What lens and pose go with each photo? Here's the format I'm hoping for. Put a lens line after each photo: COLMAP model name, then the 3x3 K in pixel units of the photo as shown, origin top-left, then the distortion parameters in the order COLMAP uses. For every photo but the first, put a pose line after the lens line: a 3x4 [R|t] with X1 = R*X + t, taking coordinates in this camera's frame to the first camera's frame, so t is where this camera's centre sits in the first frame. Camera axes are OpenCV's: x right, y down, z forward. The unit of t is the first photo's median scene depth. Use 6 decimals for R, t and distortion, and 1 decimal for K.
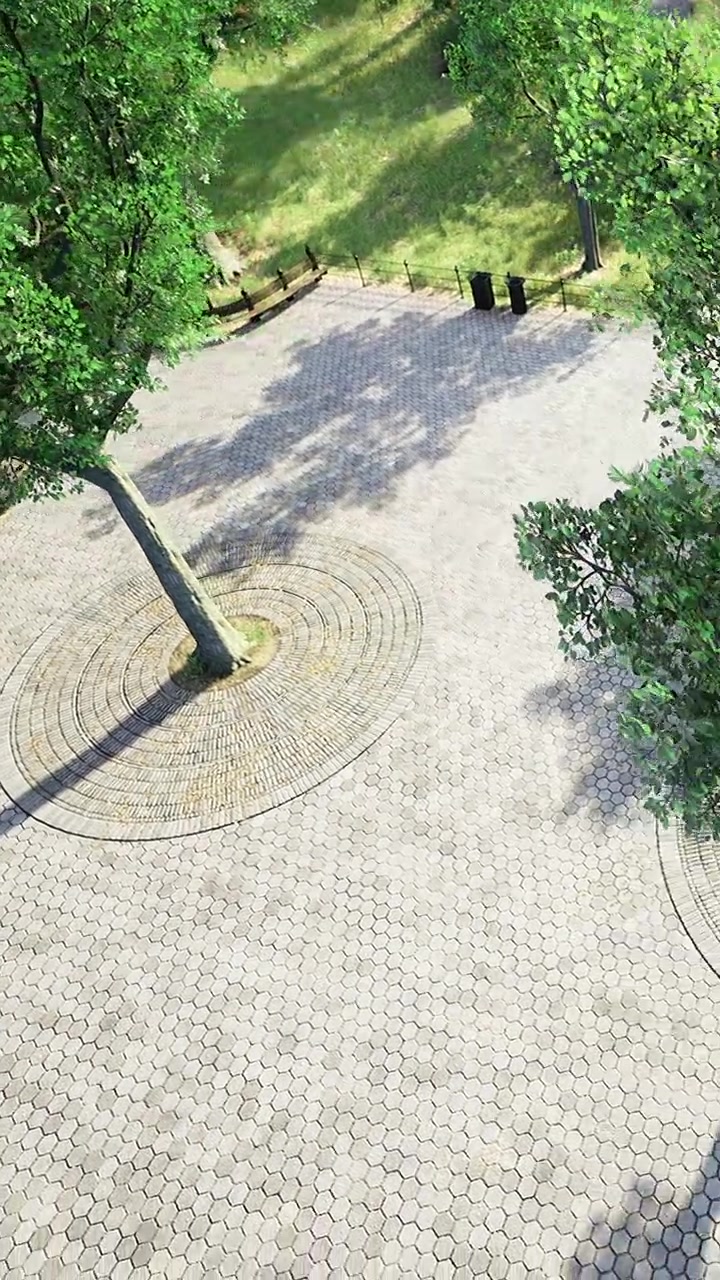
lens RADIAL K [[778.0, 0, 358.9], [0, 778.0, 661.8], [0, 0, 1]] dist [-0.002236, -0.001688]
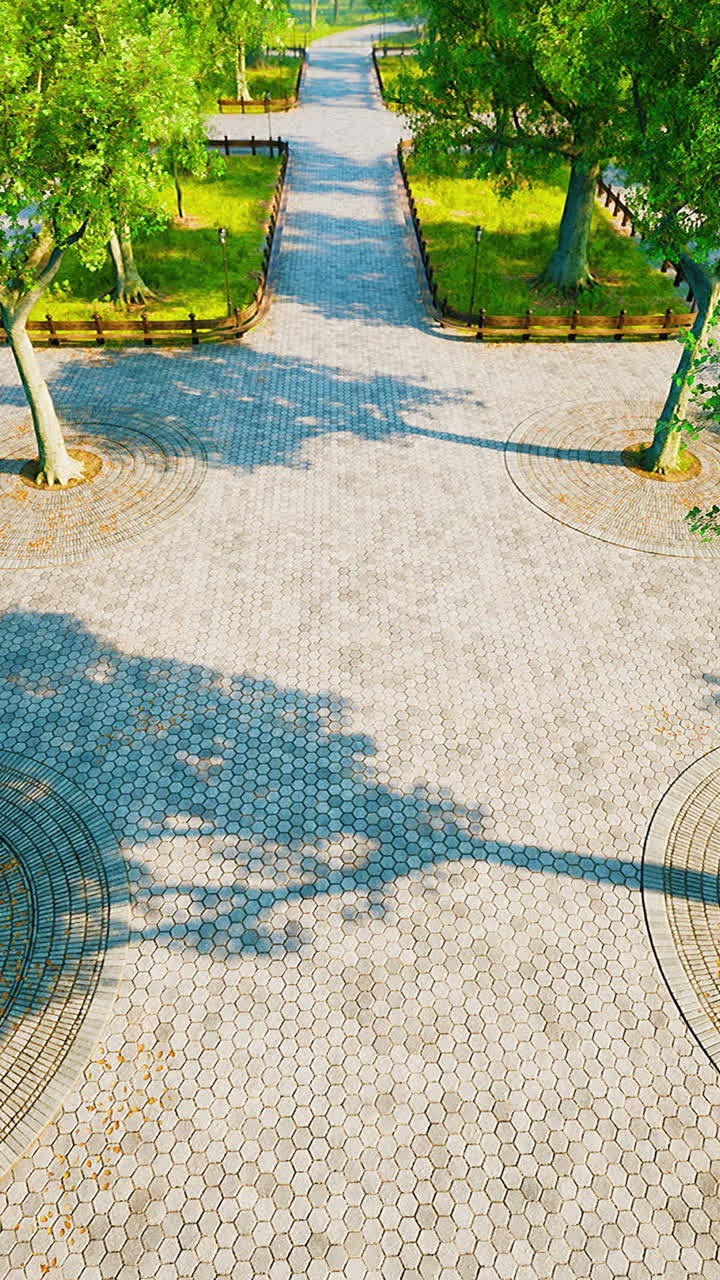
lens RADIAL K [[778.0, 0, 358.9], [0, 778.0, 661.8], [0, 0, 1]] dist [-0.002236, -0.001688]
pose [[0.316149, 0.666964, -0.674692, 0.906792], [-0.713725, 0.635732, 0.294010, 0.207177], [0.625017, 0.388594, 0.677015, -0.185936]]
